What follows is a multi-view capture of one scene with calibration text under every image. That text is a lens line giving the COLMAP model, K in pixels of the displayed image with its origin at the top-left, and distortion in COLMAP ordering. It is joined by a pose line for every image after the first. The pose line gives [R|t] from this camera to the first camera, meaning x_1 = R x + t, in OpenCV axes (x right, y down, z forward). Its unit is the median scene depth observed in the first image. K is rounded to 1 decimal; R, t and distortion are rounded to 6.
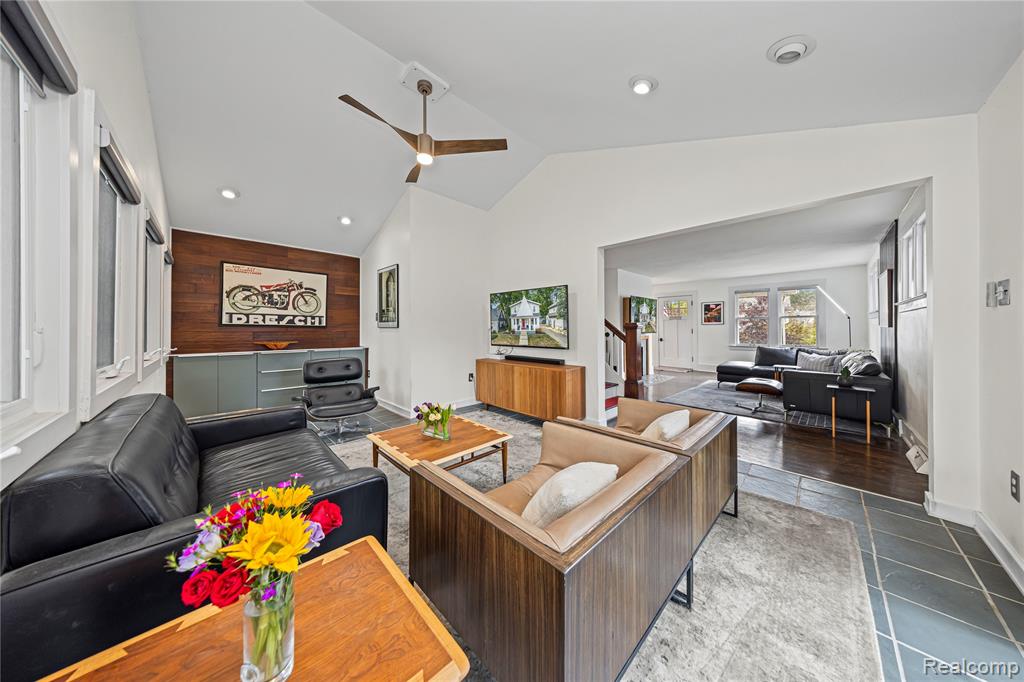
lens RADIAL K [[300.3, 0, 511.1], [0, 300.3, 327.8], [0, 0, 1]] dist [-0.004654, -0.000028]
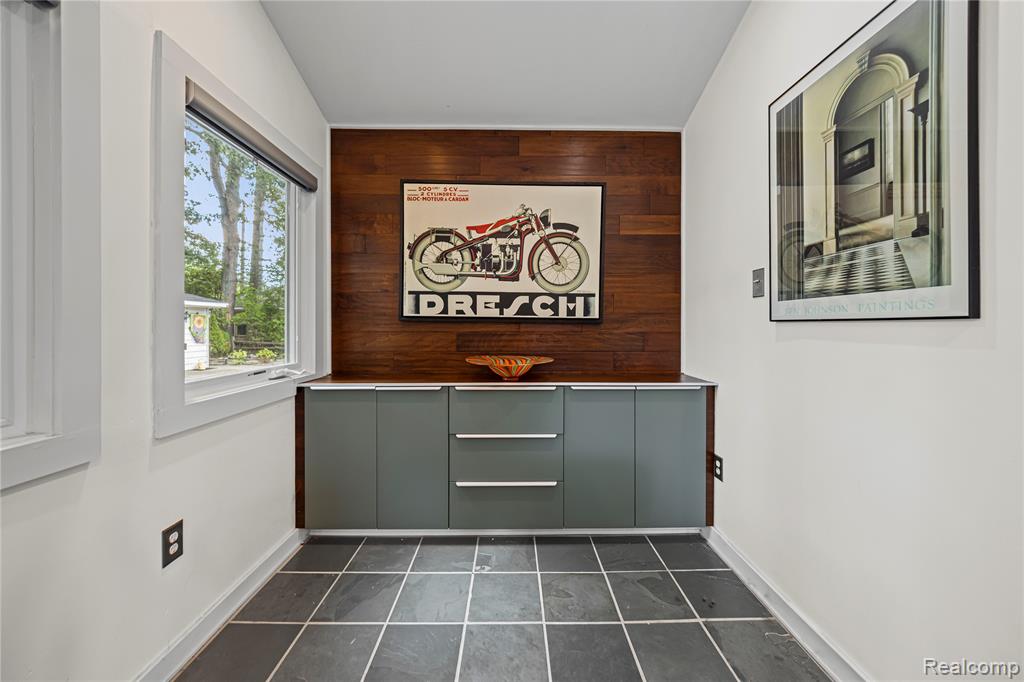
lens RADIAL K [[397.0, 0, 520.5], [0, 397.0, 323.4], [0, 0, 1]] dist [-0.000507, -0.000829]
pose [[0.716043, -0.005112, -0.698037, -0.371904], [0.003359, 0.999987, -0.003878, 0.001430], [0.698048, 0.000432, 0.716051, 0.625930]]
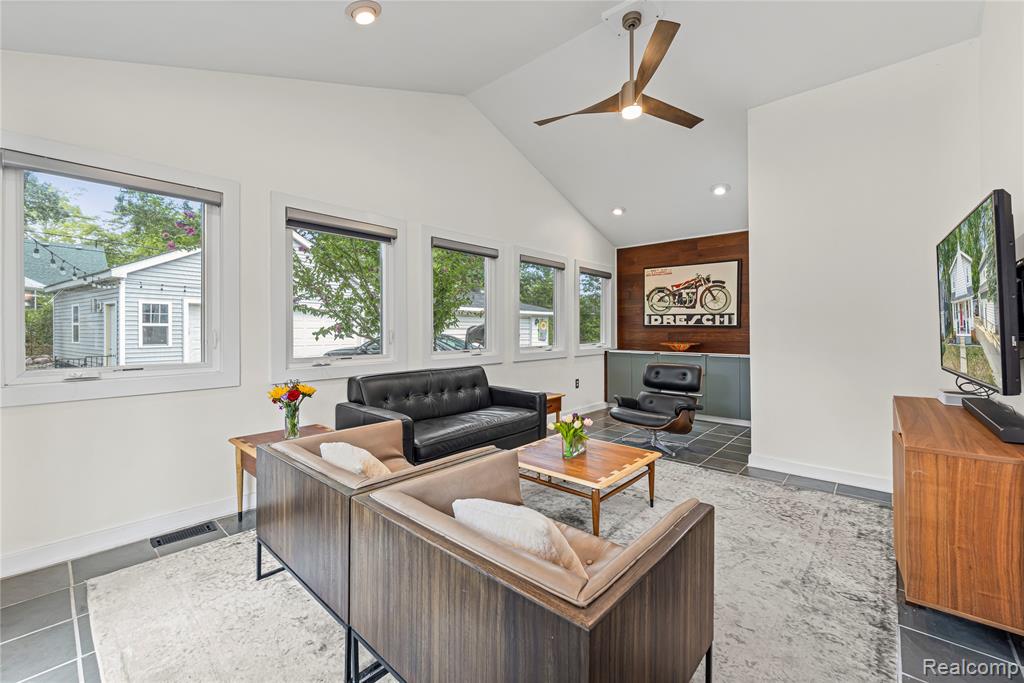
lens RADIAL K [[414.6, 0, 517.0], [0, 414.6, 334.9], [0, 0, 1]] dist [0.001118, -0.000071]
pose [[0.076439, 0.014709, -0.996966, 0.473566], [0.004841, 0.999874, 0.015123, -0.001291], [0.997062, -0.005982, 0.076359, 0.377970]]
